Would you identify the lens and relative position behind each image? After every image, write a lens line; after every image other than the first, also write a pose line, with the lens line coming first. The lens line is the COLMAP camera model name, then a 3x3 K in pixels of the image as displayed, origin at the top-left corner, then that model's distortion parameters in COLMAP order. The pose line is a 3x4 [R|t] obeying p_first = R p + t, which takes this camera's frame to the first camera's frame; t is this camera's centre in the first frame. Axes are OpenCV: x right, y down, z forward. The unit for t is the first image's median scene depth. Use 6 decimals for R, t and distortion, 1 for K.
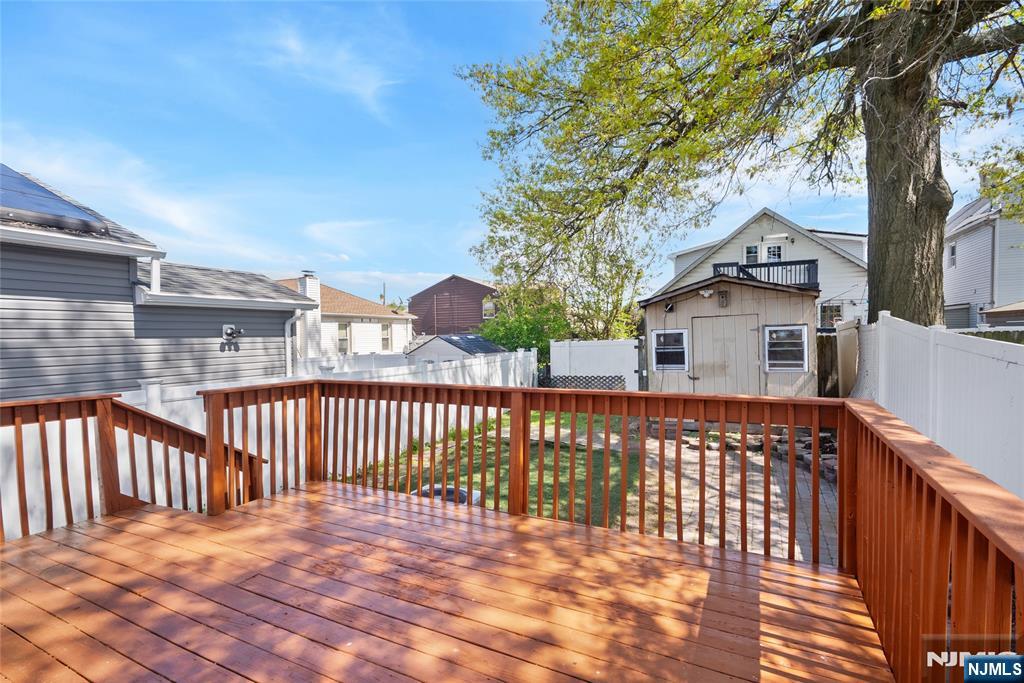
lens RADIAL K [[459.0, 0, 510.8], [0, 459.0, 363.0], [0, 0, 1]] dist [0.002700, 0.000290]
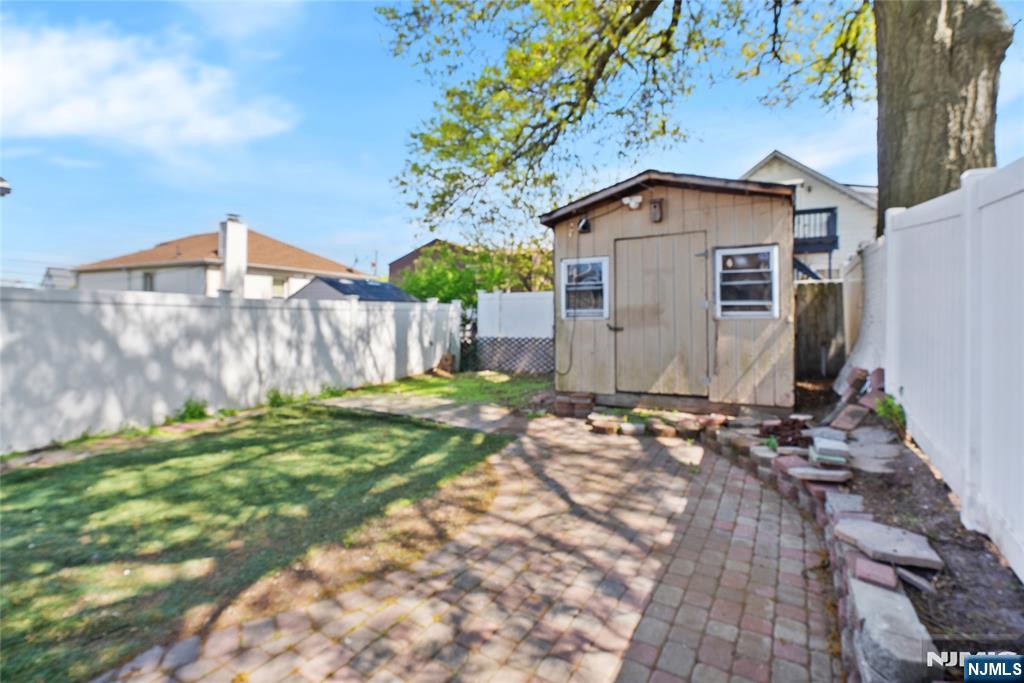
lens RADIAL K [[474.1, 0, 512.1], [0, 474.1, 328.9], [0, 0, 1]] dist [-0.000657, -0.000118]
pose [[0.998149, 0.031039, -0.052299, 0.323114], [-0.033020, 0.998753, -0.037449, 0.074008], [0.051071, 0.039107, 0.997929, 0.335737]]
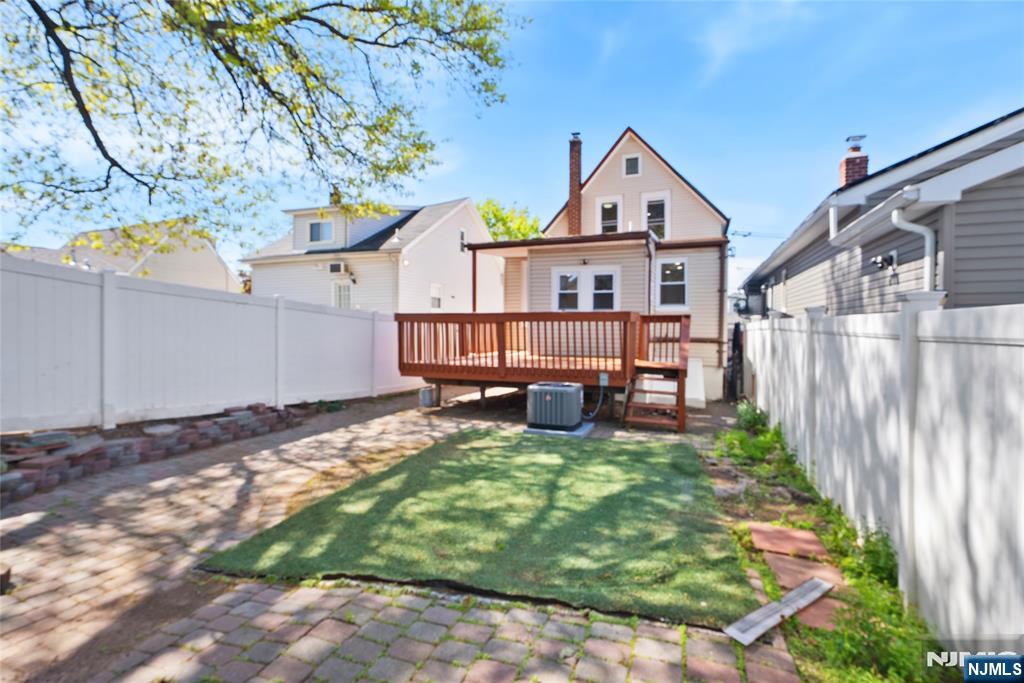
lens RADIAL K [[474.1, 0, 512.1], [0, 474.1, 328.9], [0, 0, 1]] dist [-0.000657, -0.000118]
pose [[-0.996642, 0.014573, -0.080578, 0.073456], [0.009673, 0.998099, 0.060874, -0.003411], [0.081312, 0.059891, -0.994888, 1.415391]]
